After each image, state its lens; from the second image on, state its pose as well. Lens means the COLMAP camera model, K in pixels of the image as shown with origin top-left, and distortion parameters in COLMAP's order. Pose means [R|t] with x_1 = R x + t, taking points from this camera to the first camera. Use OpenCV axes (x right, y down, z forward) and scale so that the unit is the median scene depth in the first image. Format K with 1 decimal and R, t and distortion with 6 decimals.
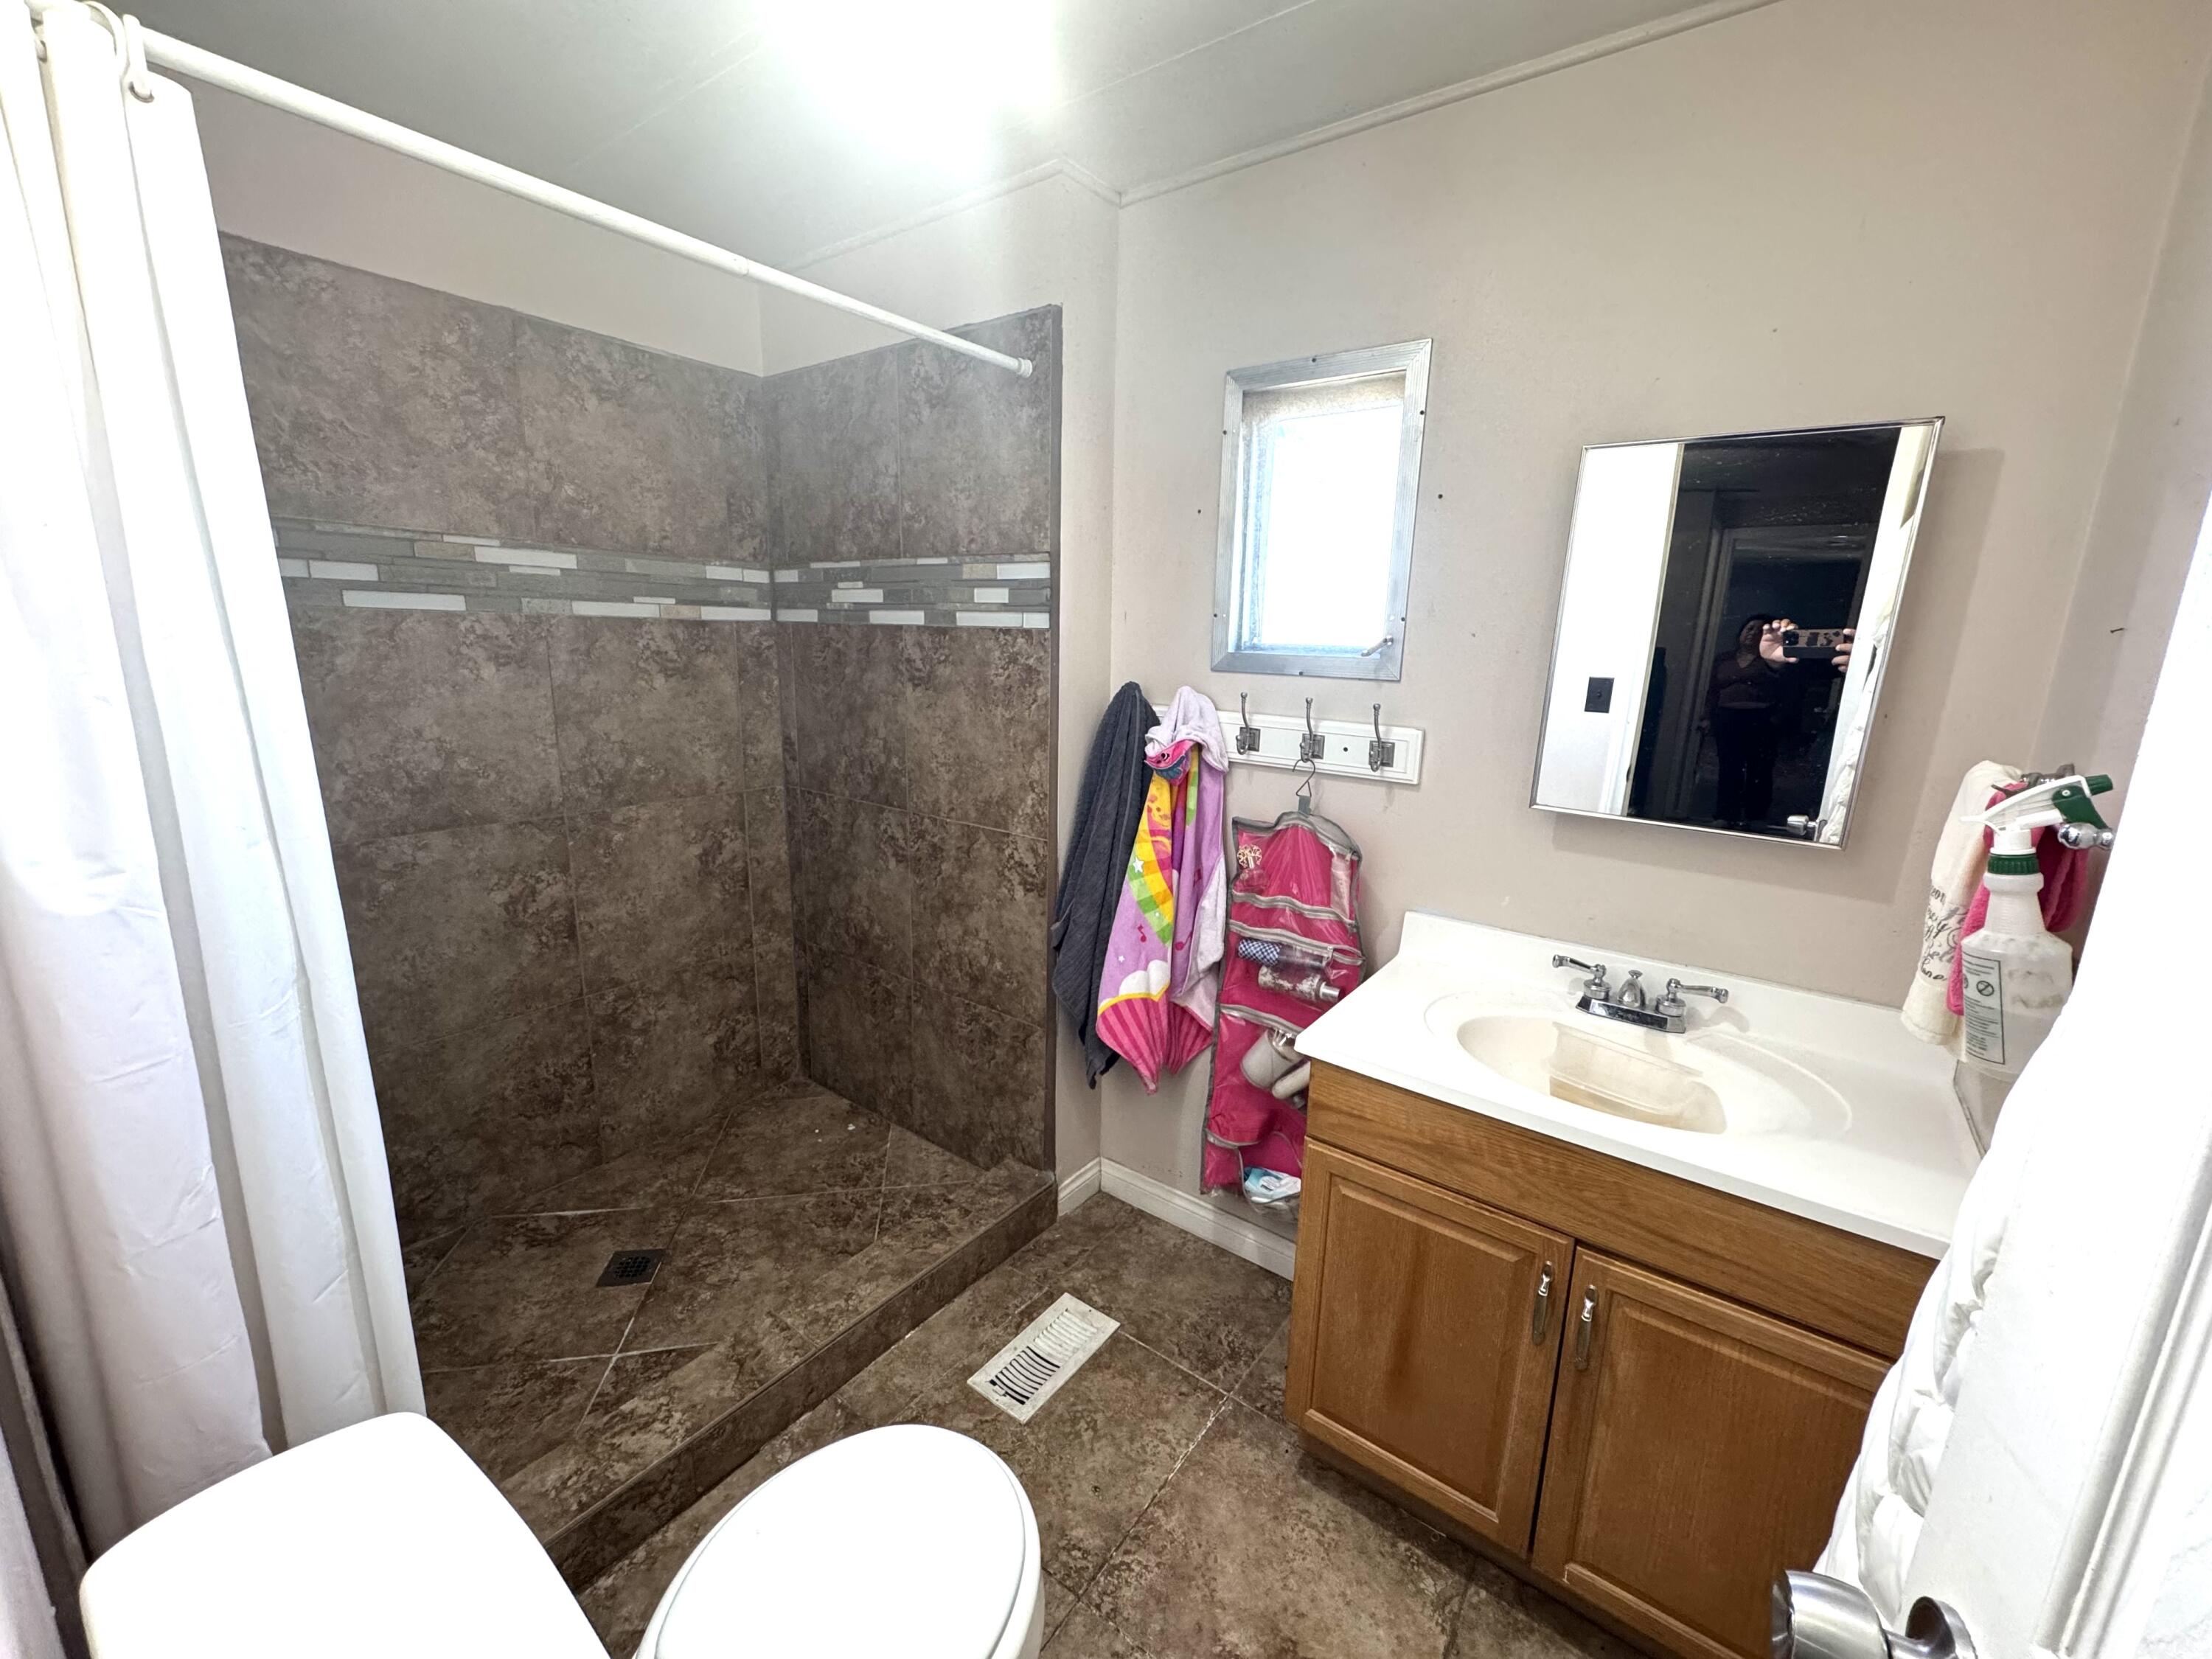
lens RADIAL K [[881.7, 0, 1106.0], [0, 881.7, 829.5], [0, 0, 1]] dist [0.000190, 0.000158]
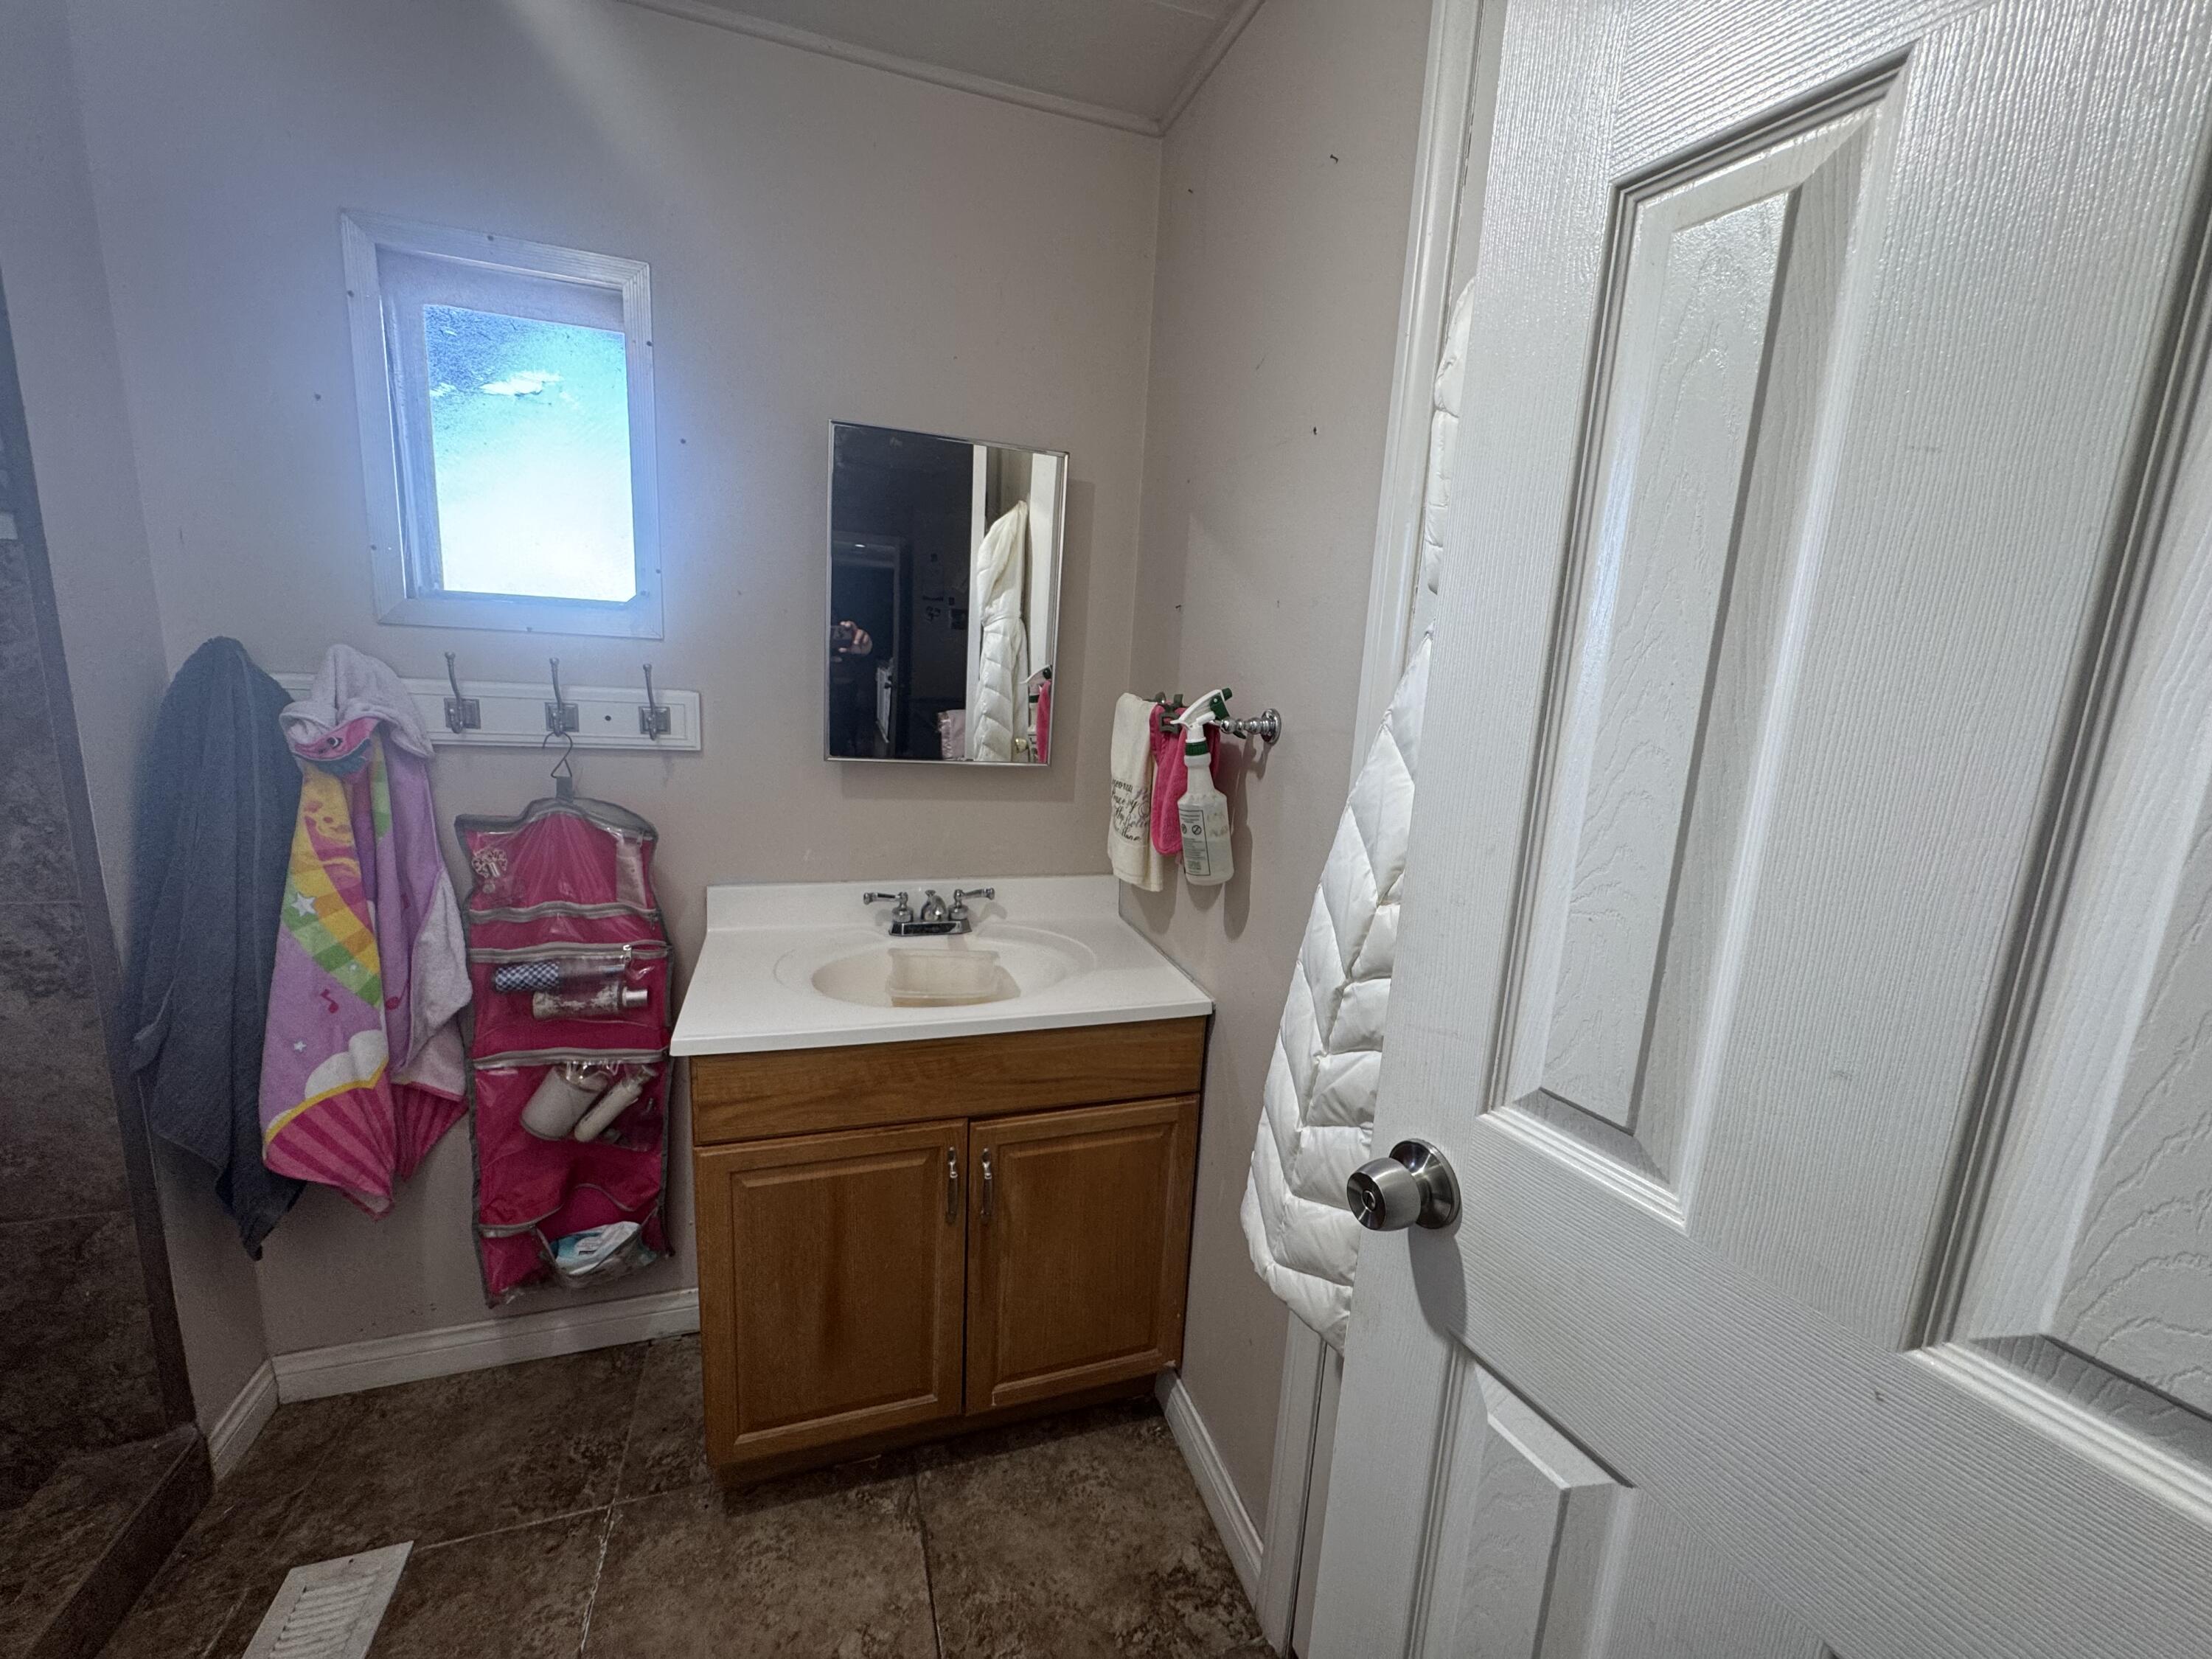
lens RADIAL K [[879.3, 0, 1106.0], [0, 879.3, 829.5], [0, 0, 1]] dist [0.000185, 0.000403]
pose [[0.573693, -0.149579, 0.805296, -0.151384], [0.139017, 0.986701, 0.084238, 0.011901], [-0.807187, 0.063623, 0.586857, 0.096561]]
